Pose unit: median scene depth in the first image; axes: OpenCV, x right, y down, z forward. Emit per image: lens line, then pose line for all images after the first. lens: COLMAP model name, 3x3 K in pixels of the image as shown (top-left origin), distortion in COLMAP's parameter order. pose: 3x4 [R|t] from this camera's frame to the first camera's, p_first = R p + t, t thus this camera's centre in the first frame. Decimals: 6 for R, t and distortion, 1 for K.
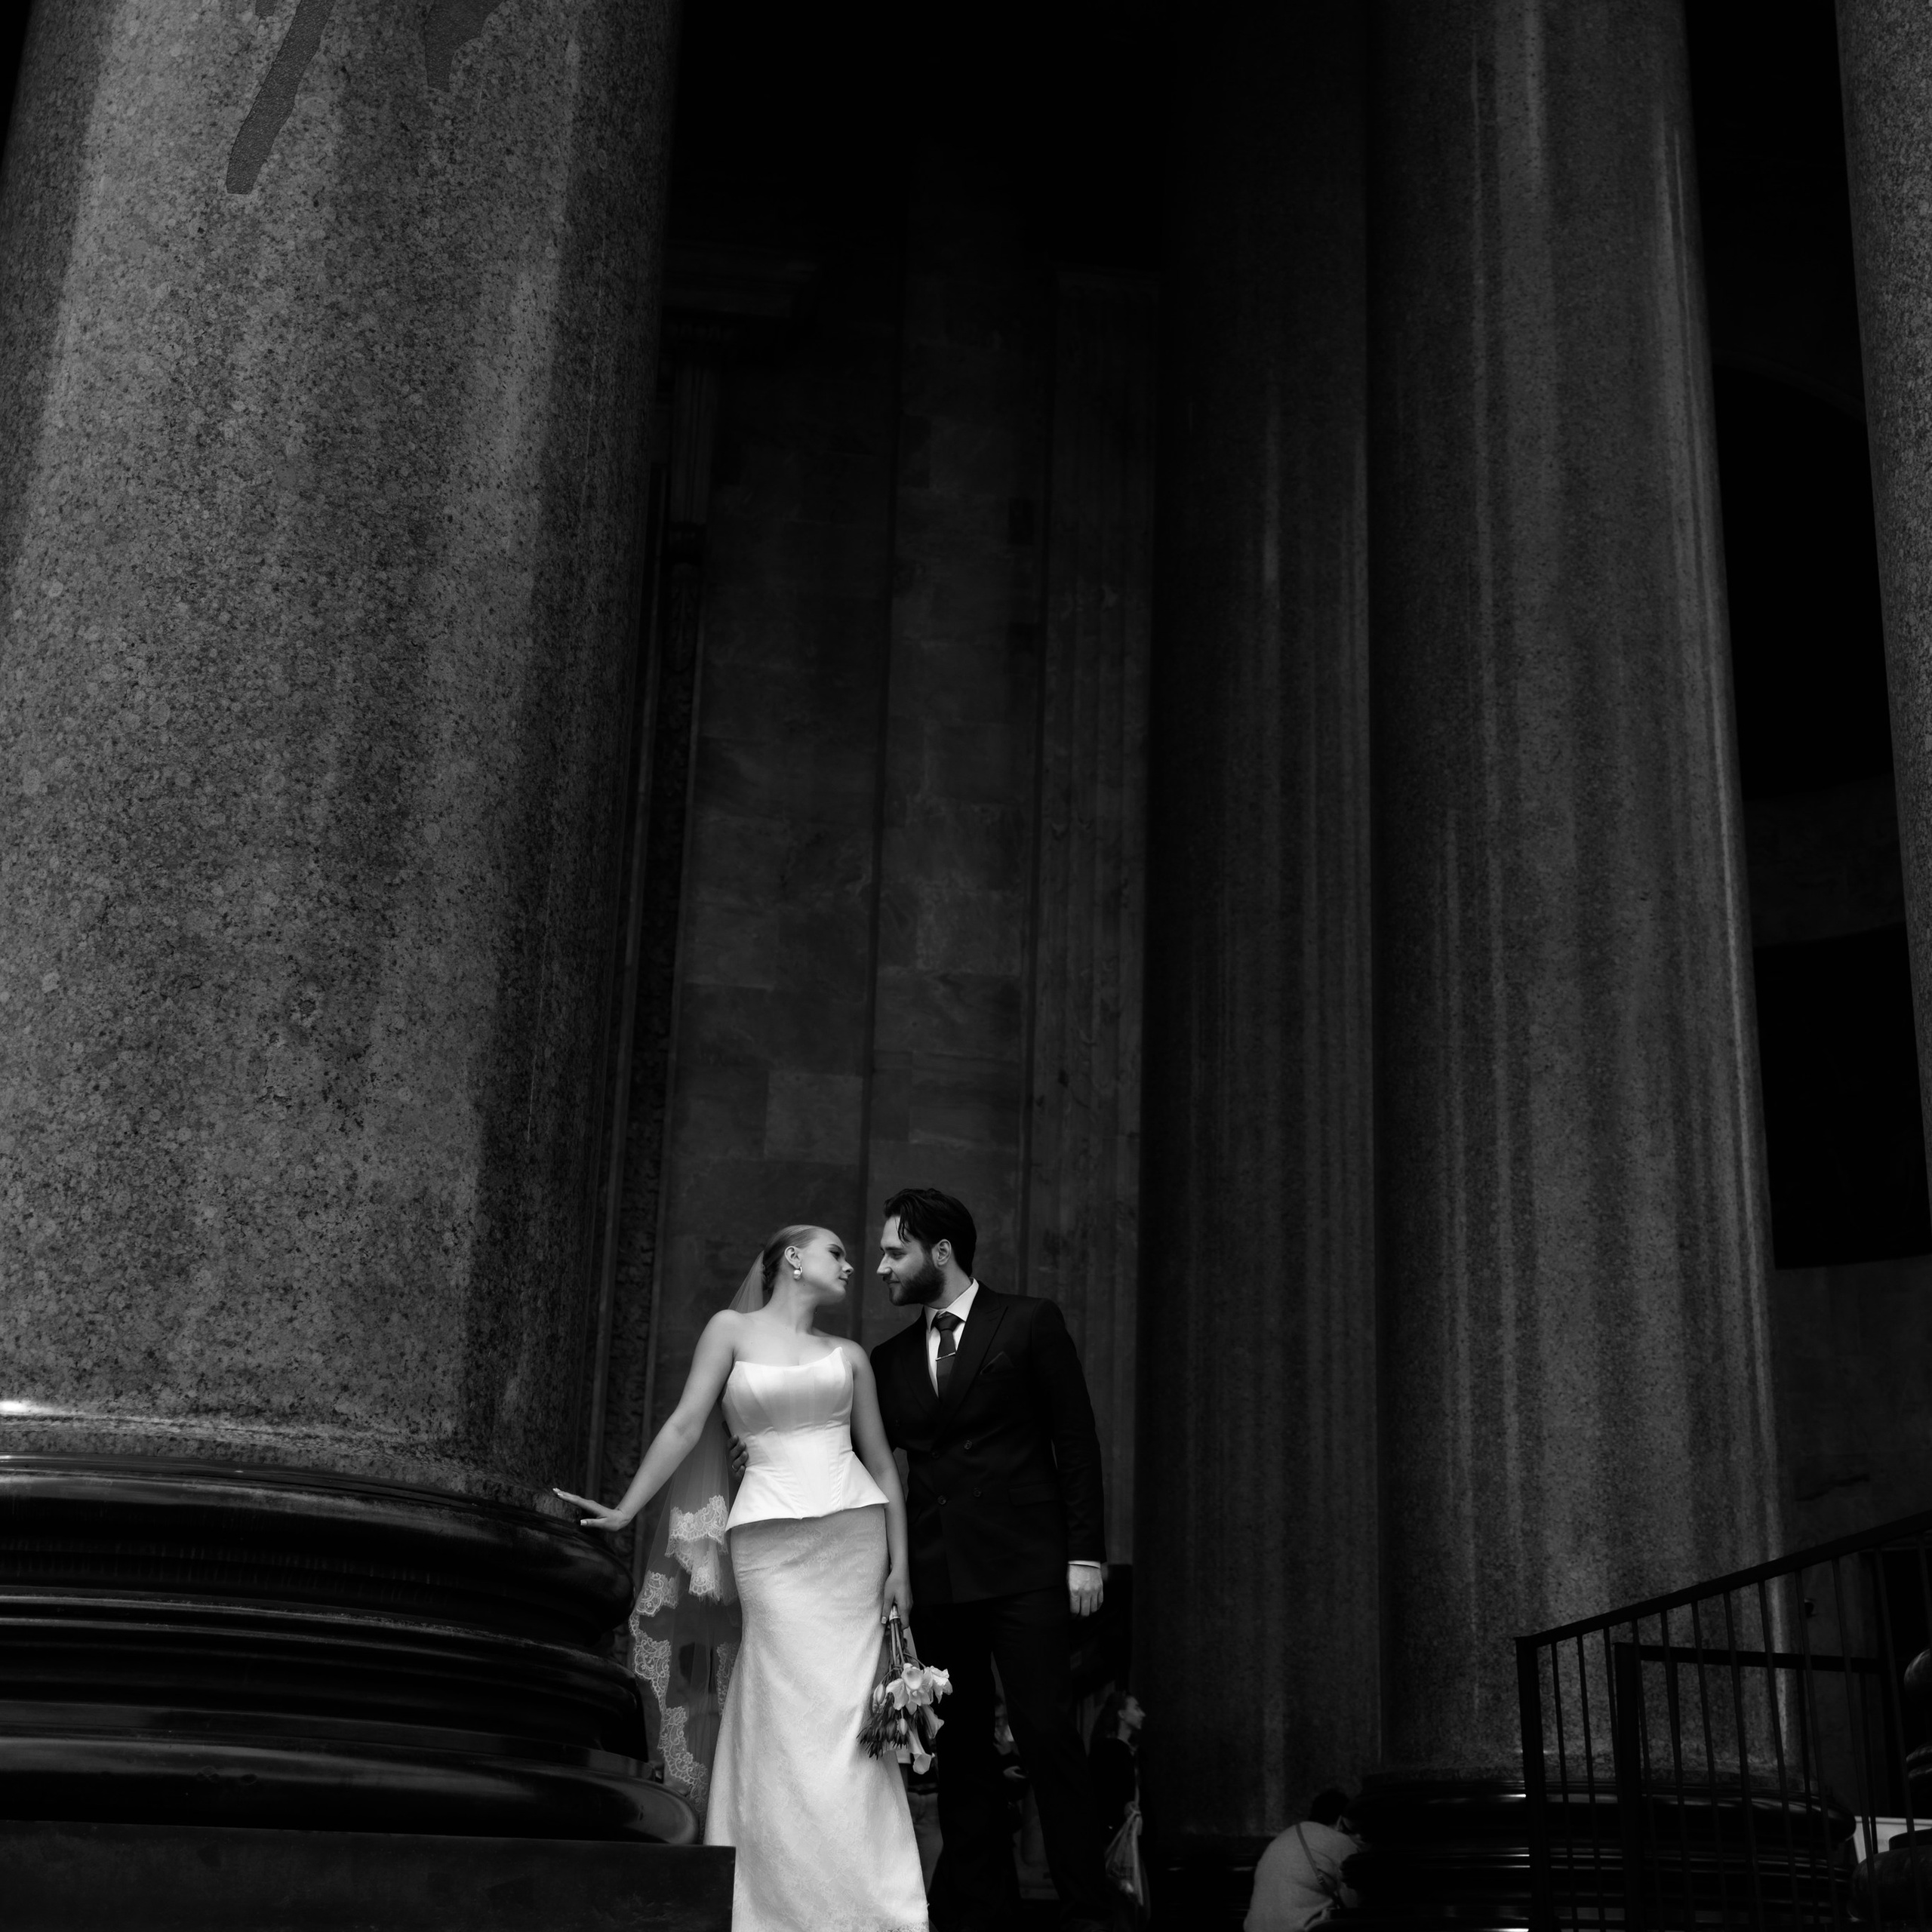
lens RADIAL K [[3178.9, 0, 963.3], [0, 3178.9, 965.1], [0, 0, 1]] dist [0.056416, 0.000000]
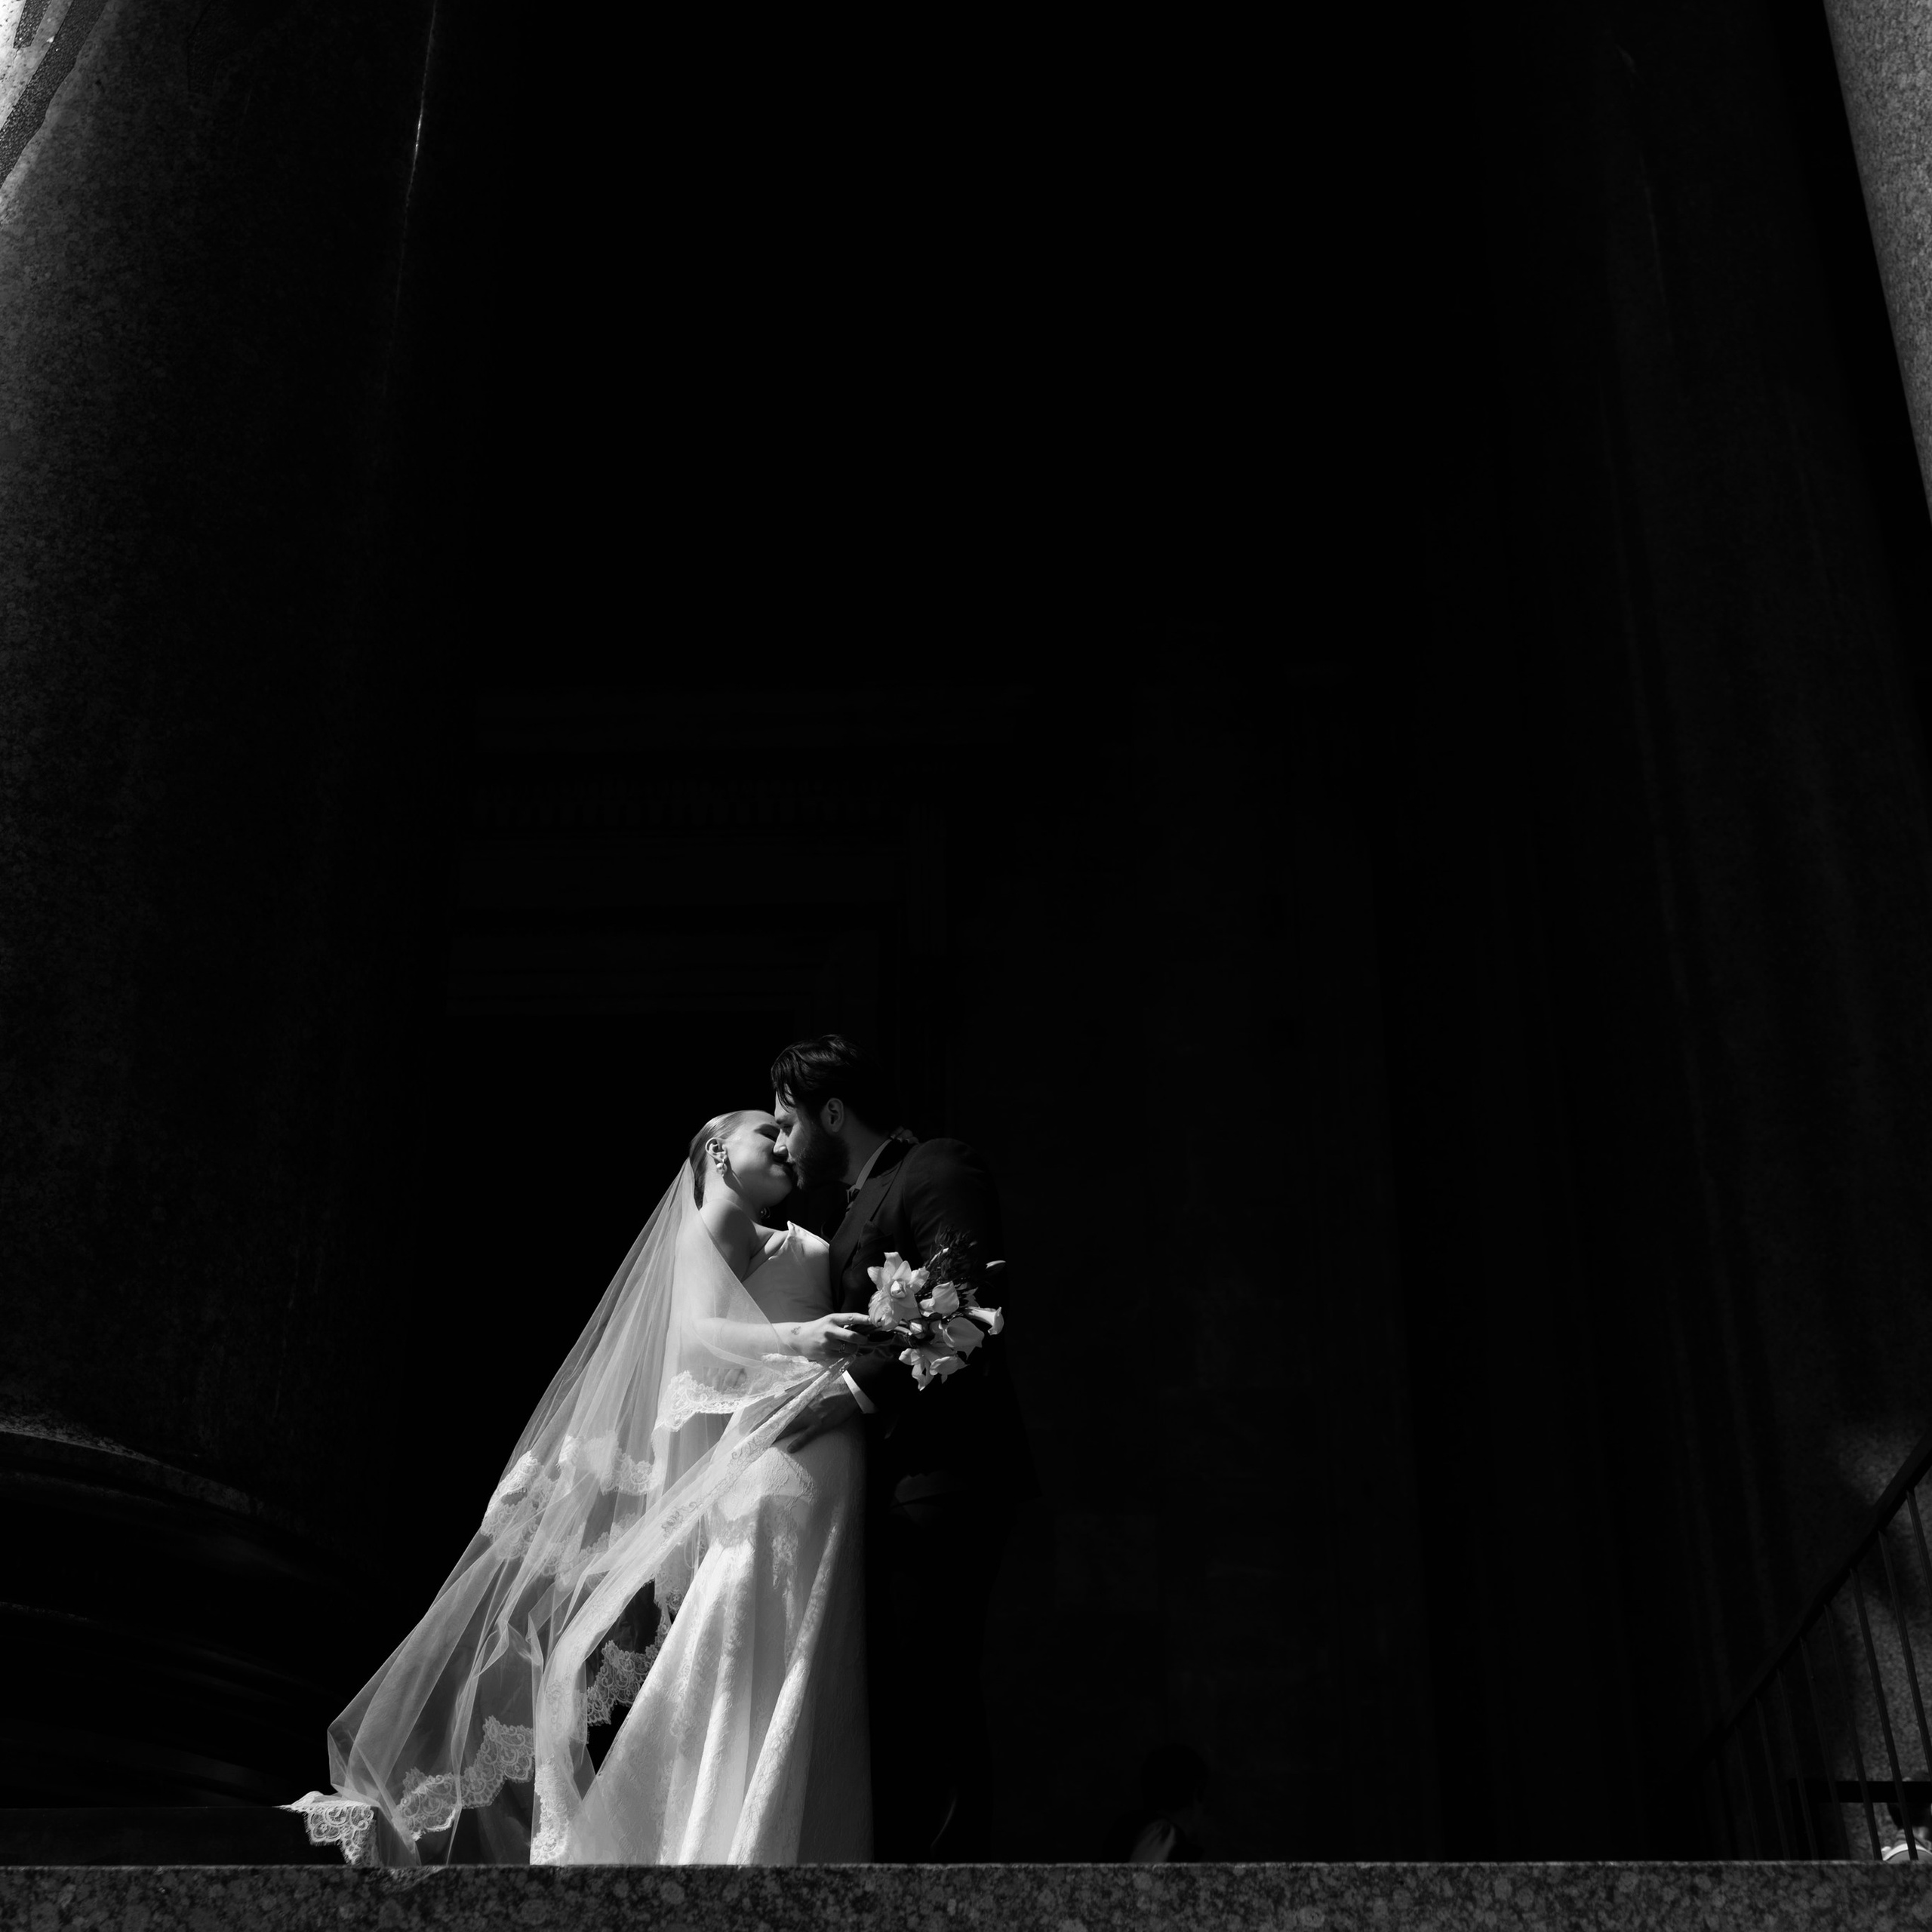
lens RADIAL K [[3178.9, 0, 968.3], [0, 3178.9, 965.8], [0, 0, 1]] dist [0.056416, 0.000000]
pose [[0.982093, -0.115285, -0.149004, 0.180251], [0.079177, 0.970243, -0.228820, 0.223858], [0.170949, 0.212925, 0.961997, 0.182747]]
